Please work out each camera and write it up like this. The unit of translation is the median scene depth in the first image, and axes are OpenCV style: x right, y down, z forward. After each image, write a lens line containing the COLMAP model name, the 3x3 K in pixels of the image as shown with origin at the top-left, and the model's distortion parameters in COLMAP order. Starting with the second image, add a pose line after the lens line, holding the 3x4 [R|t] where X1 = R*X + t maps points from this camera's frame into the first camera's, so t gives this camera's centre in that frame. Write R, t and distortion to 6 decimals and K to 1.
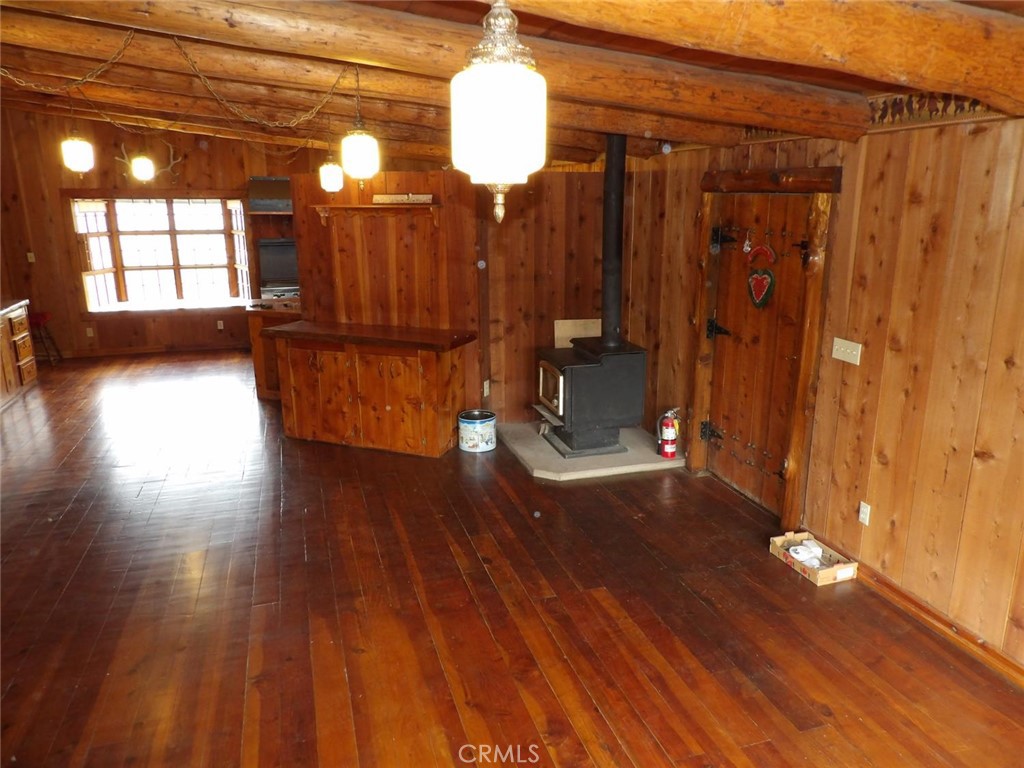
lens RADIAL K [[739.0, 0, 521.3], [0, 739.0, 387.1], [0, 0, 1]] dist [-0.034187, 0.042913]
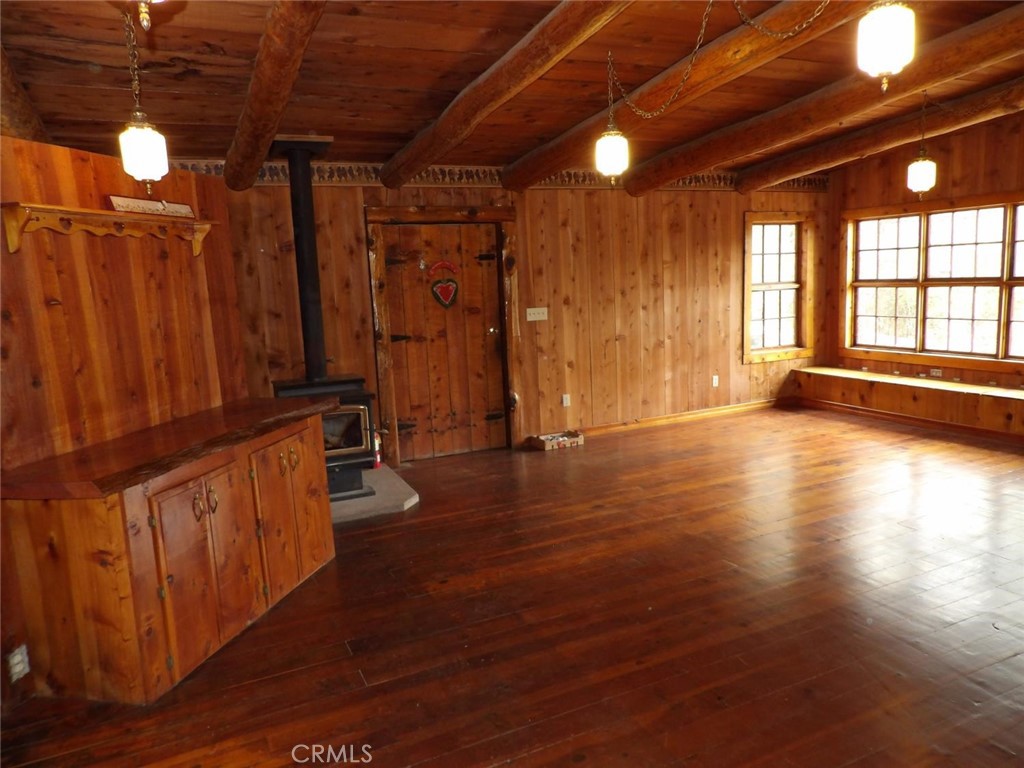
lens RADIAL K [[739.0, 0, 533.0], [0, 739.0, 384.7], [0, 0, 1]] dist [-0.034187, 0.042913]
pose [[-0.152744, -0.143055, 0.977857, -0.804964], [0.293472, 0.938268, 0.183105, -0.136462], [-0.943686, 0.314942, -0.101333, 0.800480]]
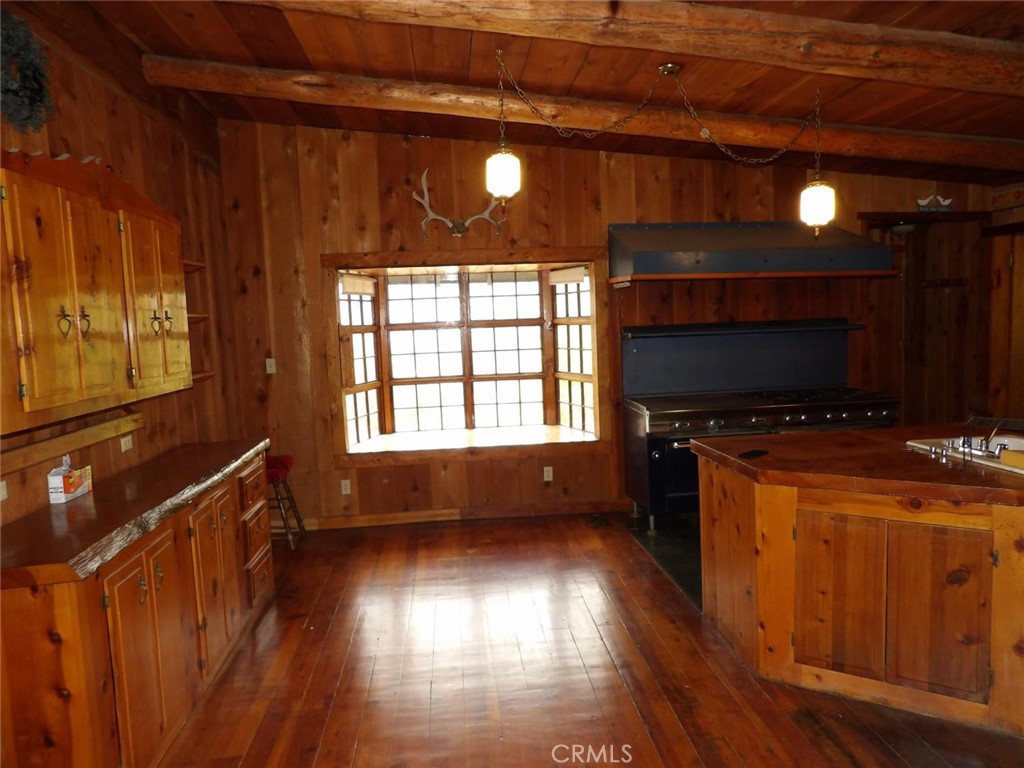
lens RADIAL K [[739.0, 0, 515.2], [0, 739.0, 386.7], [0, 0, 1]] dist [-0.034187, 0.042913]
pose [[0.977558, -0.017655, -0.209923, -0.506916], [-0.014585, 0.988419, -0.151047, -0.104314], [0.210159, 0.150718, 0.965980, 0.676092]]
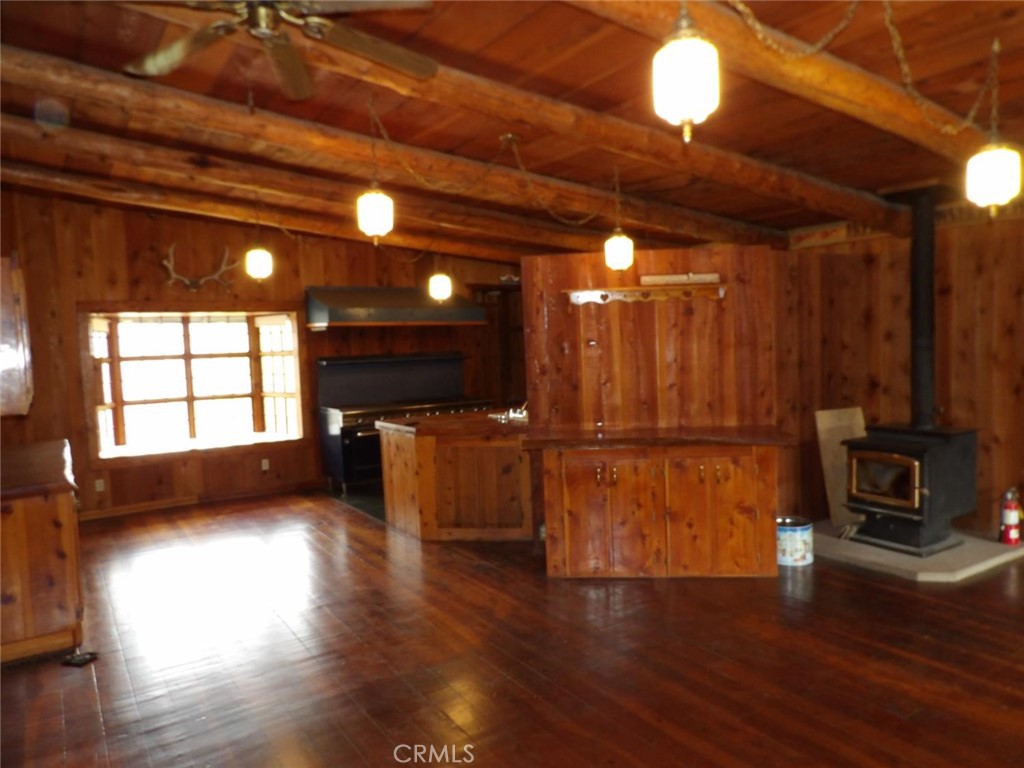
lens RADIAL K [[739.0, 0, 517.4], [0, 739.0, 392.1], [0, 0, 1]] dist [-0.034187, 0.042913]
pose [[0.963013, -0.051932, 0.264405, -0.576355], [0.099456, 0.980471, -0.169662, 0.004046], [-0.250431, 0.189684, 0.949371, 0.240504]]
